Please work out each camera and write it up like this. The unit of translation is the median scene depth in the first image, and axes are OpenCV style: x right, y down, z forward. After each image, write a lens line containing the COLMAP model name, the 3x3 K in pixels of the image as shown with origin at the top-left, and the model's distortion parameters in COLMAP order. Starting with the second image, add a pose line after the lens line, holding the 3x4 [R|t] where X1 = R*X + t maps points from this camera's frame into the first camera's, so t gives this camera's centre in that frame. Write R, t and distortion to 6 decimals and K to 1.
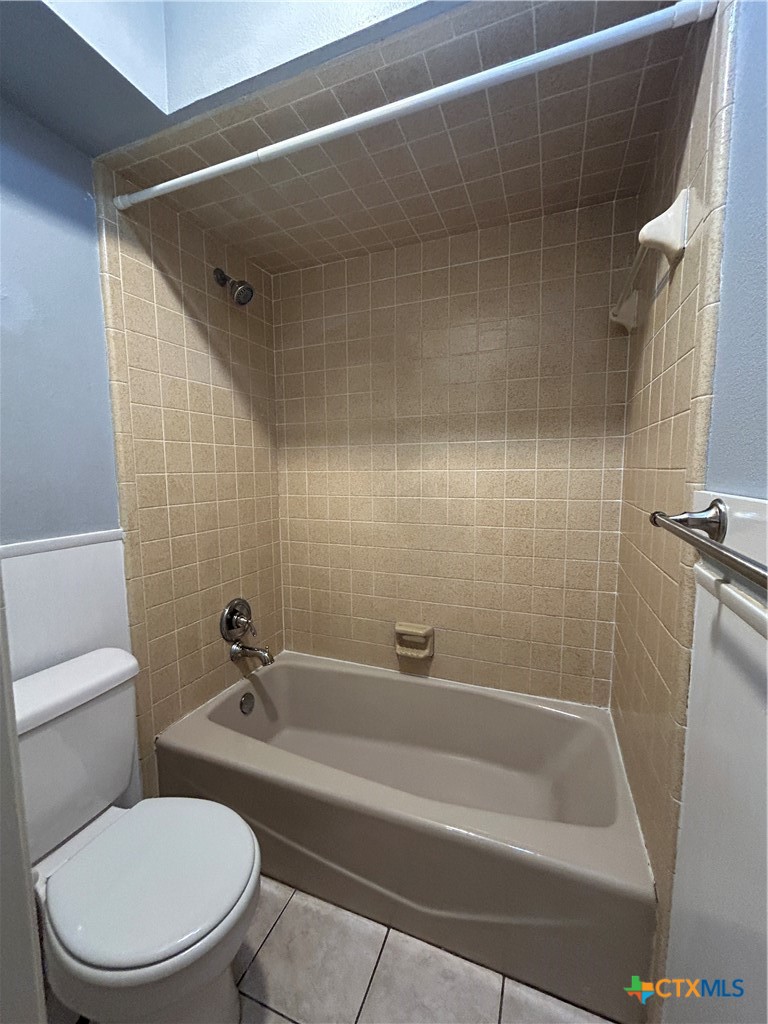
lens RADIAL K [[417.8, 0, 385.2], [0, 417.8, 511.4], [0, 0, 1]] dist [-0.003373, 0.001782]
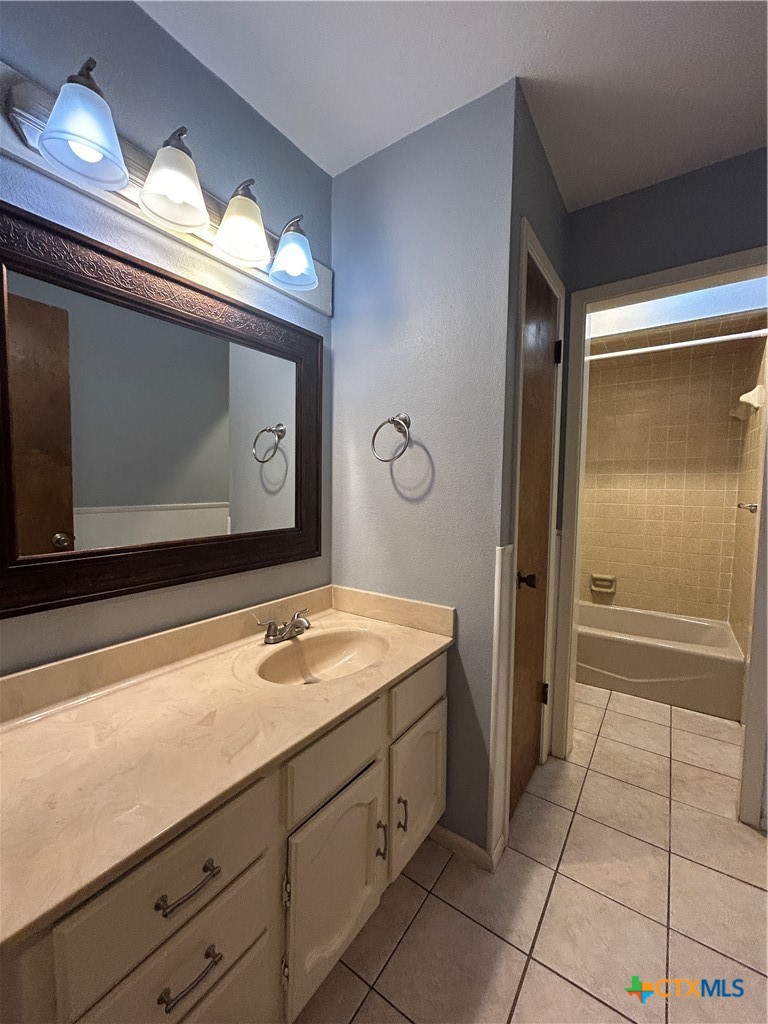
lens RADIAL K [[417.8, 0, 383.0], [0, 417.8, 512.2], [0, 0, 1]] dist [-0.003373, 0.001782]
pose [[0.974437, 0.036148, -0.221735, -0.521808], [-0.046072, 0.998147, -0.039744, 0.133040], [0.219887, 0.048944, 0.974297, -1.084644]]
